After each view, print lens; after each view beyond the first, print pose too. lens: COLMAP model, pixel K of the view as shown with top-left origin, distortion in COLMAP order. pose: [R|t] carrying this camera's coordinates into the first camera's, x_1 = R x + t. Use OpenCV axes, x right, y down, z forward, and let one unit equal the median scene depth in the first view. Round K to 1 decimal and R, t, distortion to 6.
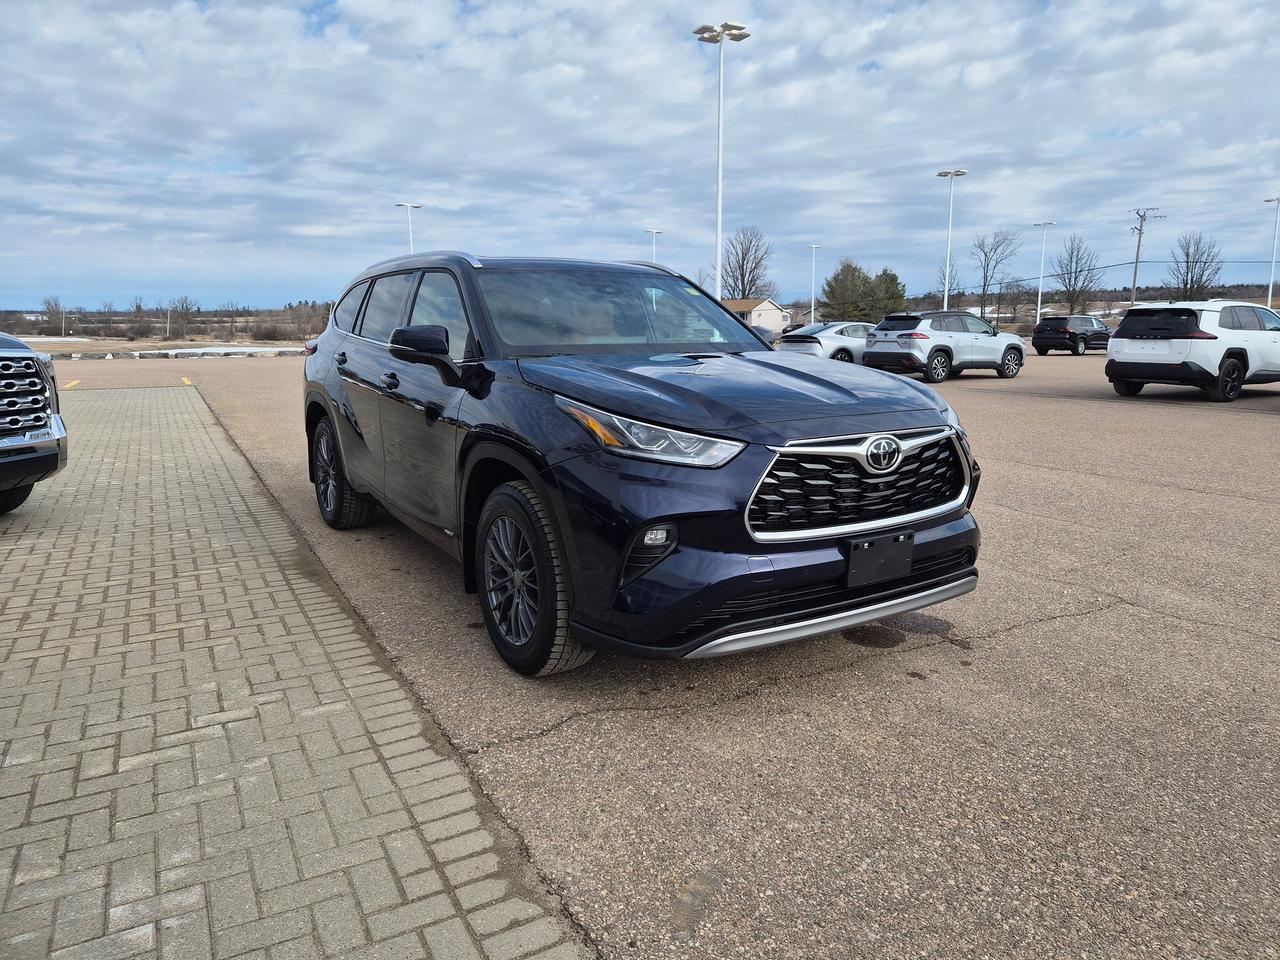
lens RADIAL K [[862.3, 0, 644.8], [0, 862.3, 475.1], [0, 0, 1]] dist [0.044005, -0.029797]
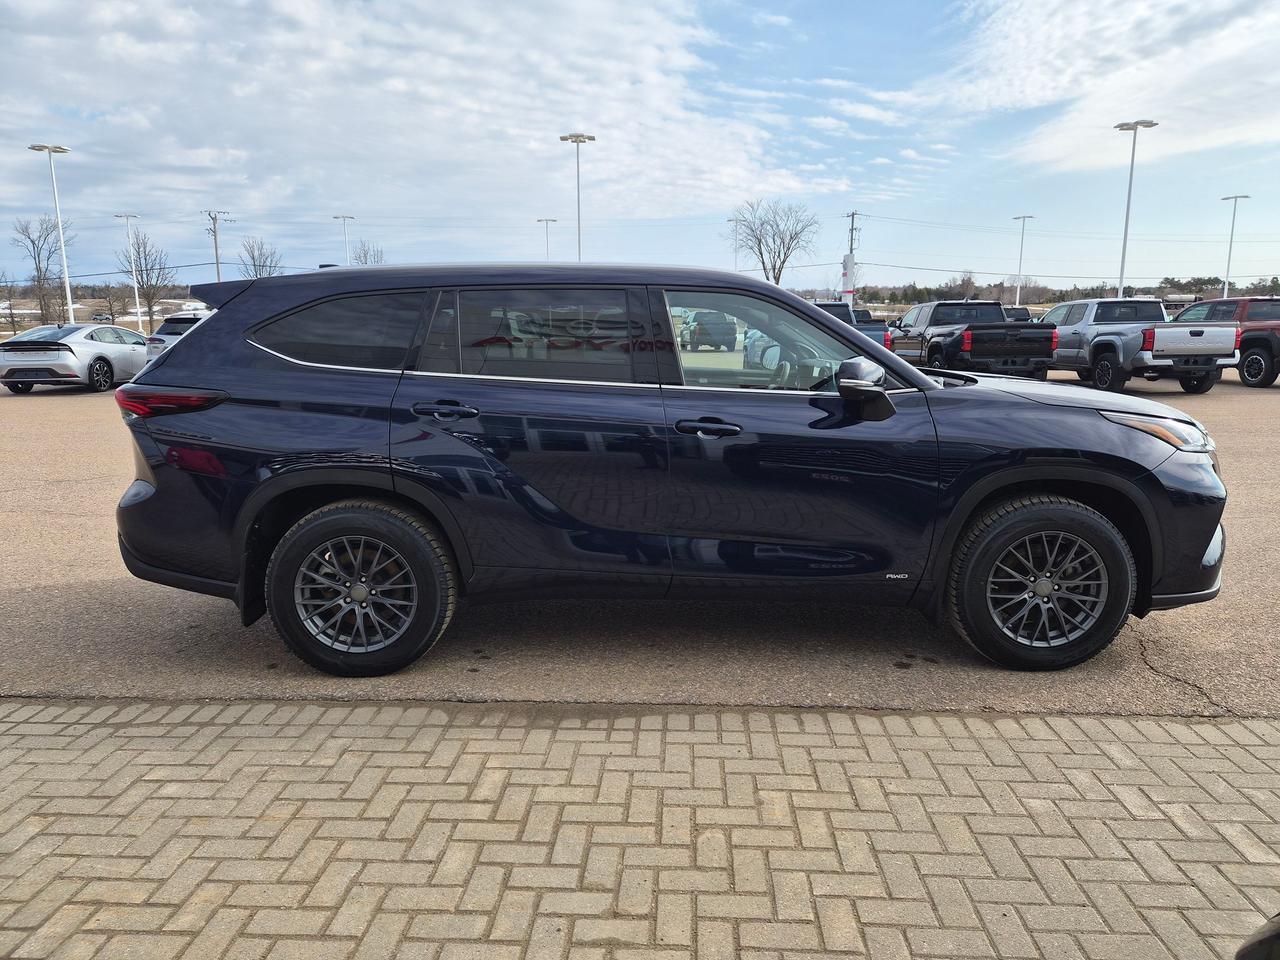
lens RADIAL K [[862.3, 0, 639.3], [0, 862.3, 478.7], [0, 0, 1]] dist [0.044005, -0.029797]
pose [[0.533252, -0.154774, 0.831677, -0.929890], [0.148573, 0.984975, 0.088040, -0.132663], [-0.832807, 0.076617, 0.548235, 0.576483]]
